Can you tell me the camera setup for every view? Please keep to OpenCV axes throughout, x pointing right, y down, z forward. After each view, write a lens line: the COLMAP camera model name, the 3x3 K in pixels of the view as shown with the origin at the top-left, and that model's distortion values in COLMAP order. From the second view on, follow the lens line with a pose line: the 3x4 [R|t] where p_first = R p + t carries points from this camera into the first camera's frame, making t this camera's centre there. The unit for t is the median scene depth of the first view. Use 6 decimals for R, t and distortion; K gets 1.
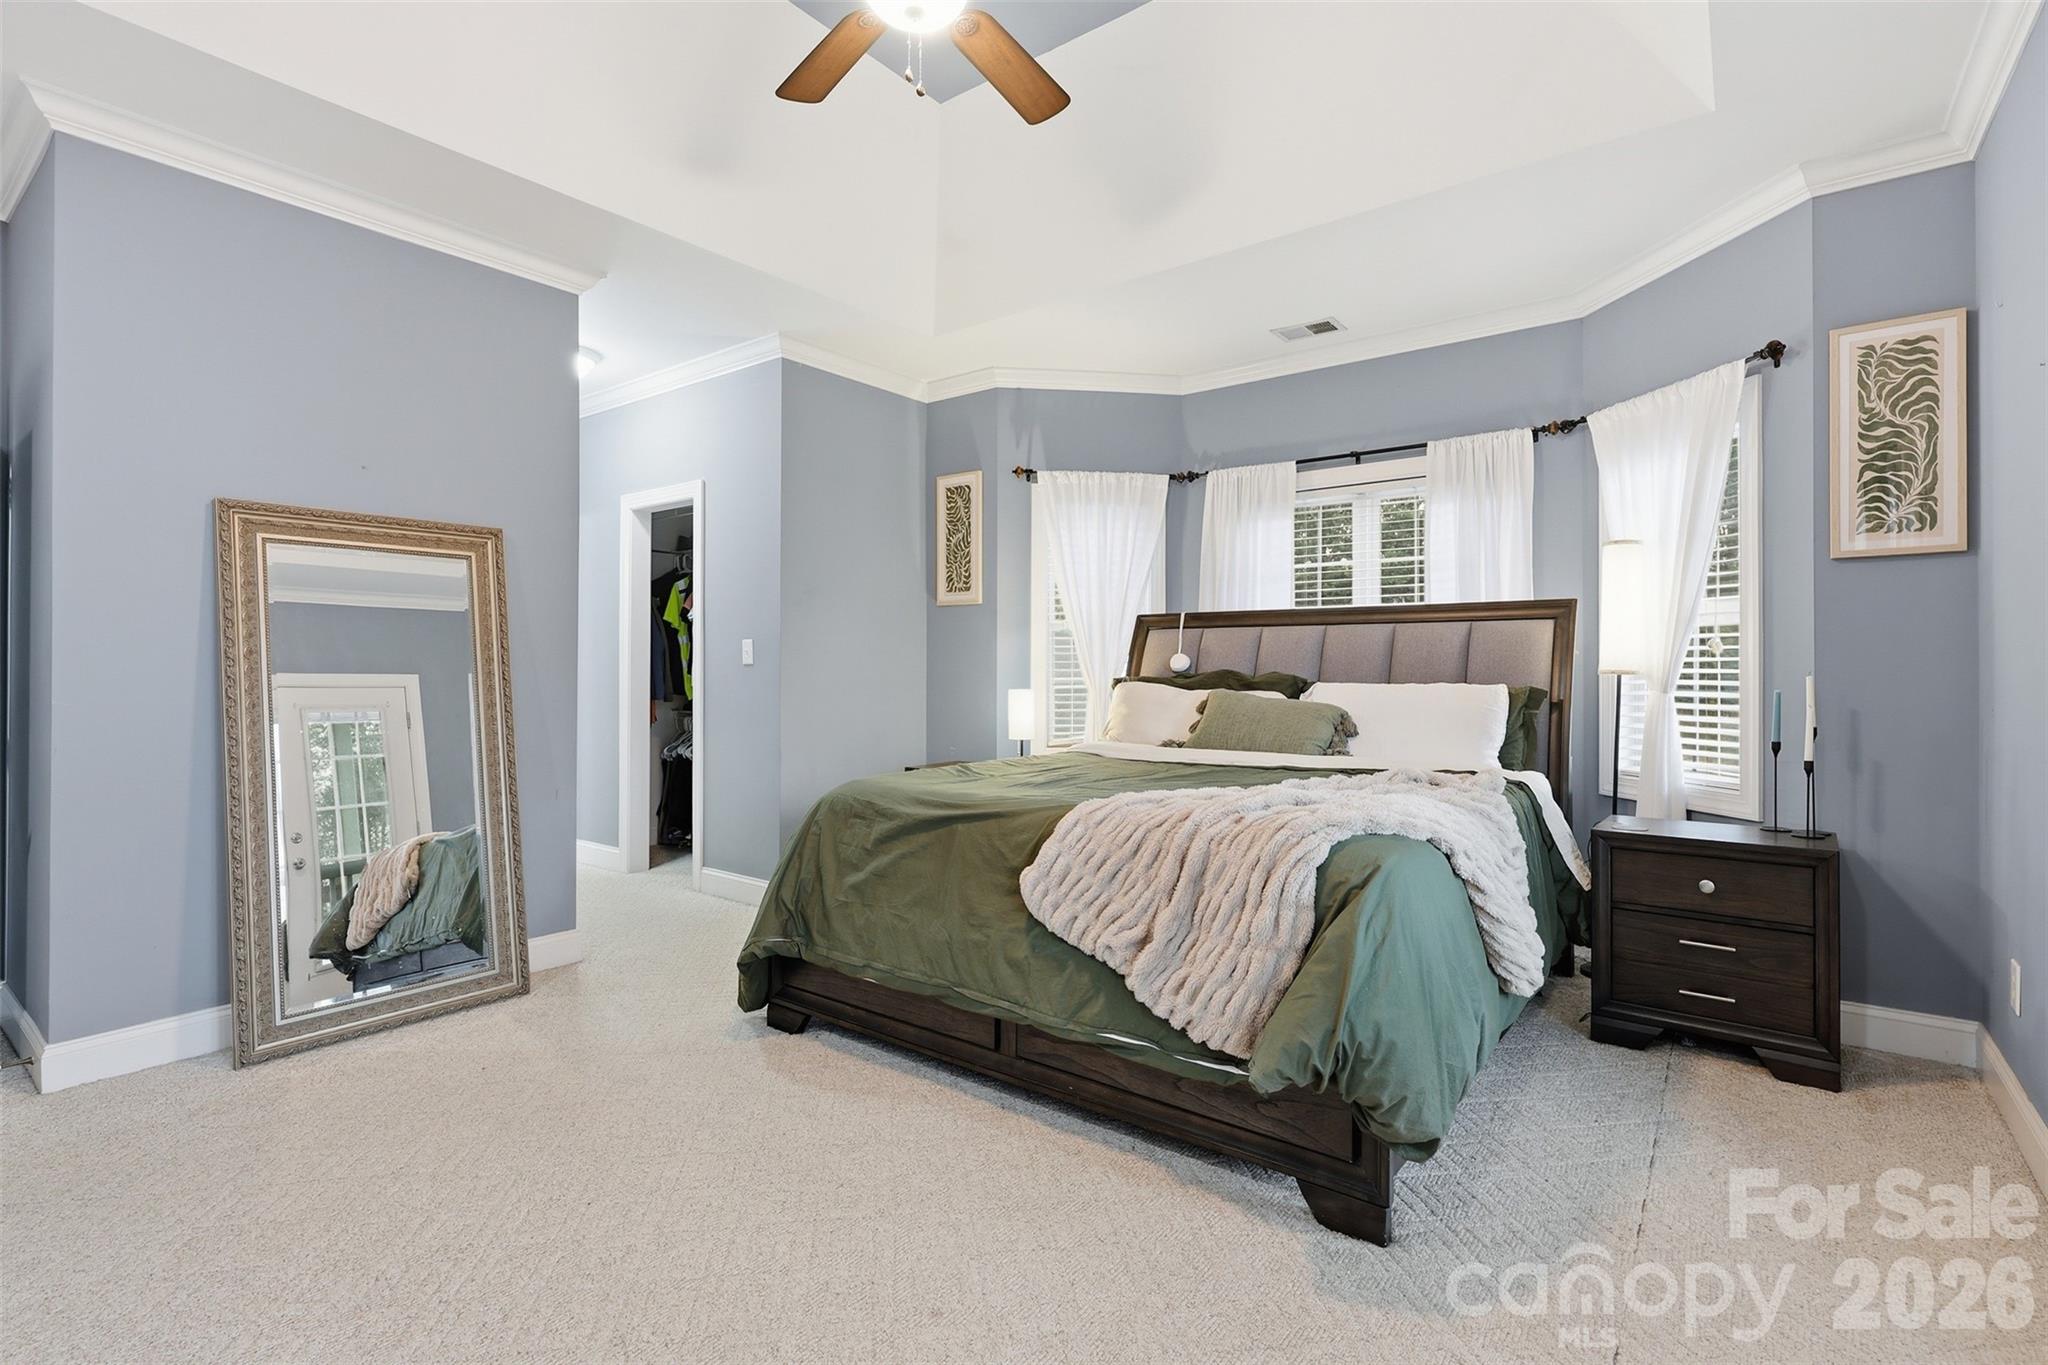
lens RADIAL K [[962.4, 0, 1028.0], [0, 962.4, 674.1], [0, 0, 1]] dist [-0.006398, -0.000711]
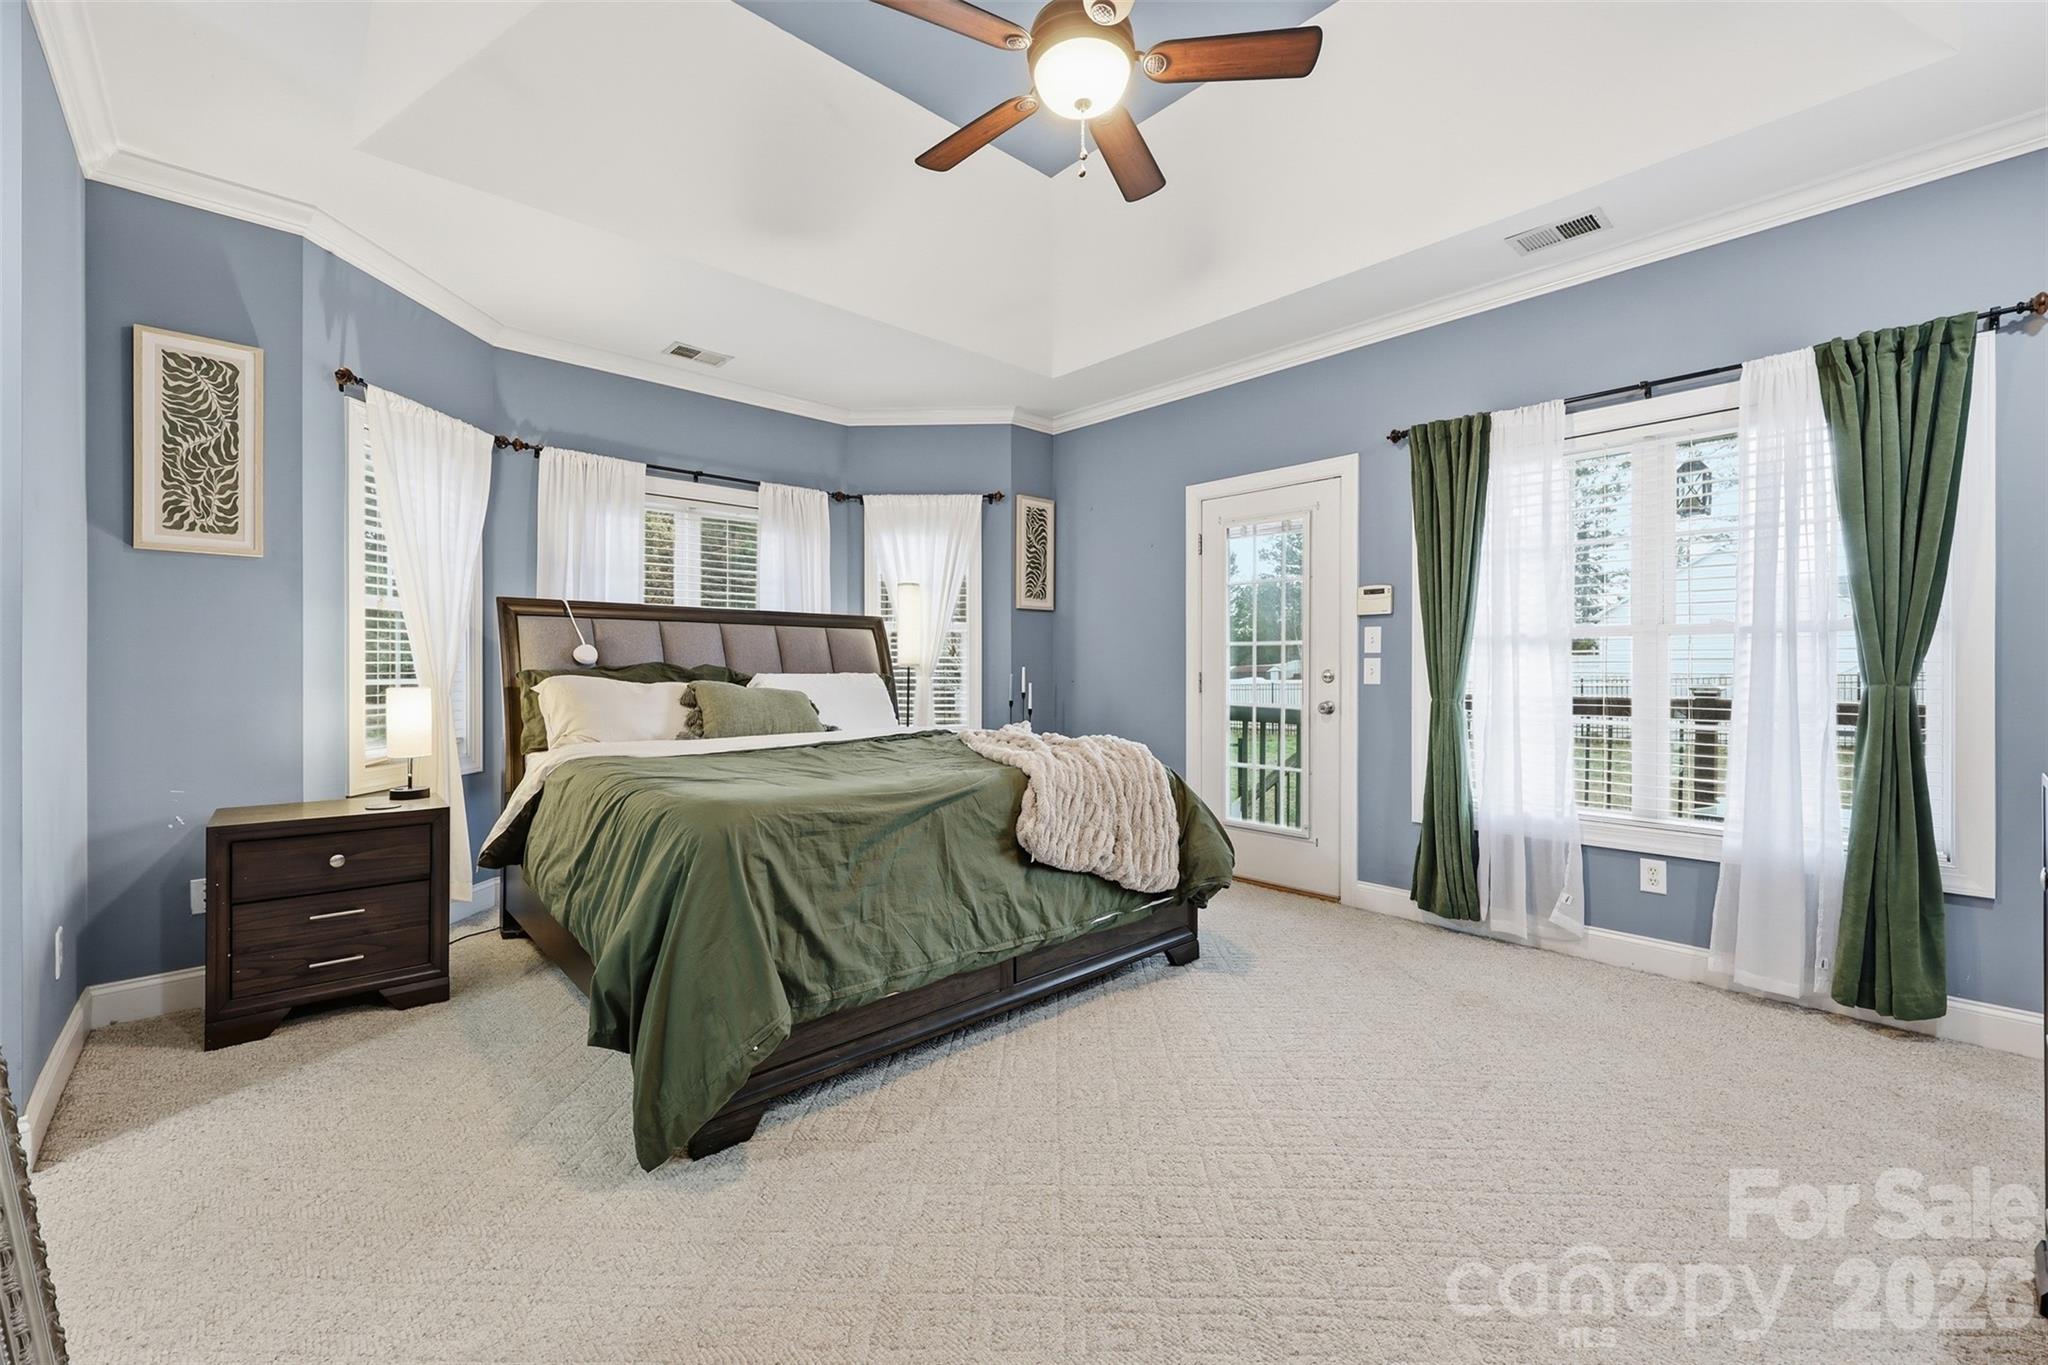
lens RADIAL K [[831.1, 0, 1028.0], [0, 831.1, 679.2], [0, 0, 1]] dist [-0.000085, -0.000117]
pose [[0.164740, -0.016947, 0.986191, -0.578834], [0.000980, 0.999855, 0.017018, -0.001110], [-0.986337, -0.001837, 0.164732, 0.455885]]
